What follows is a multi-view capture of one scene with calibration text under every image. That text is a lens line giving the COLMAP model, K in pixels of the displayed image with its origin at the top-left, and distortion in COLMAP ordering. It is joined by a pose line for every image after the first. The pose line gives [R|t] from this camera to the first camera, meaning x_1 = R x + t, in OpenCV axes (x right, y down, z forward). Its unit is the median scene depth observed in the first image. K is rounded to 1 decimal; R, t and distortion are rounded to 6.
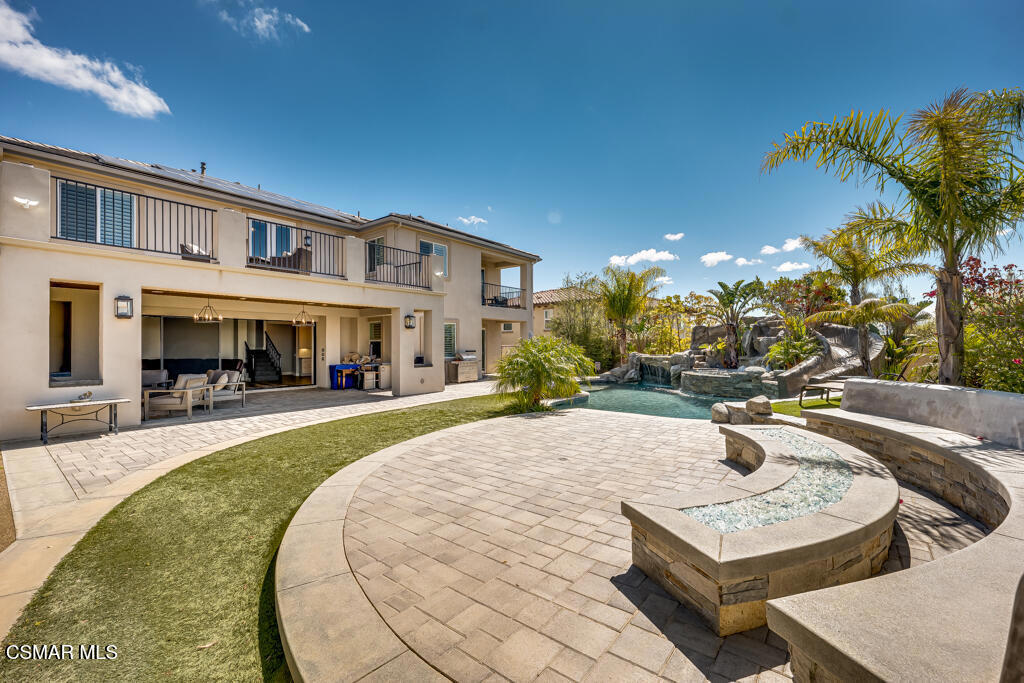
lens RADIAL K [[426.0, 0, 512.3], [0, 426.0, 343.2], [0, 0, 1]] dist [0.013788, 0.000007]
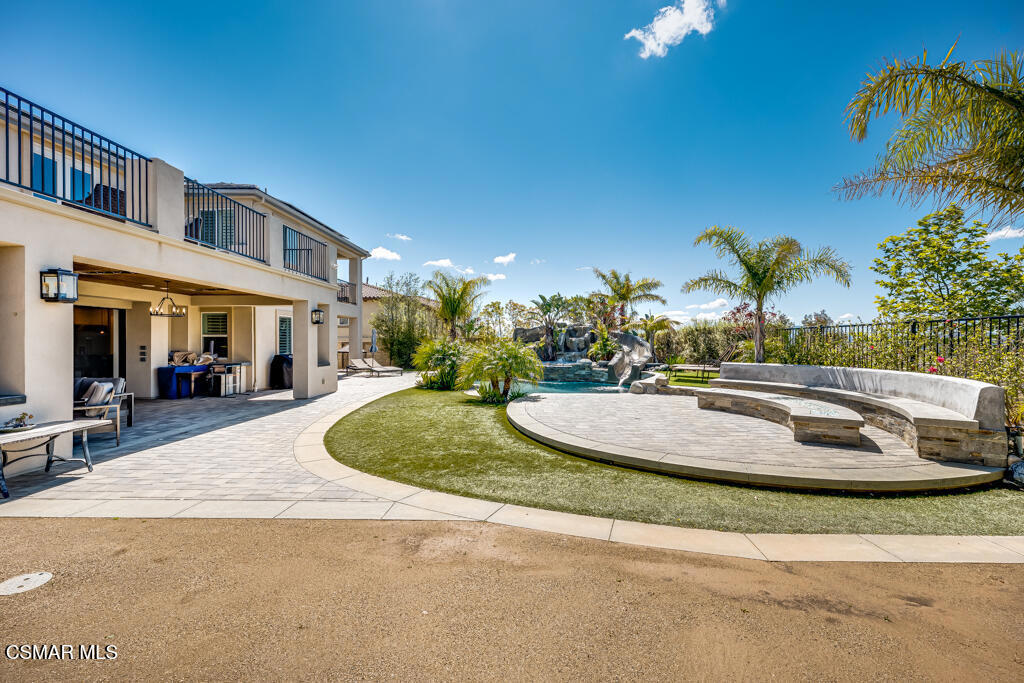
lens RADIAL K [[426.0, 0, 512.9], [0, 426.0, 346.5], [0, 0, 1]] dist [0.013788, 0.000007]
pose [[0.795812, -0.000560, 0.605544, -0.383909], [-0.009357, 0.999869, 0.013222, -0.002069], [-0.605472, -0.016188, 0.795702, 0.016614]]
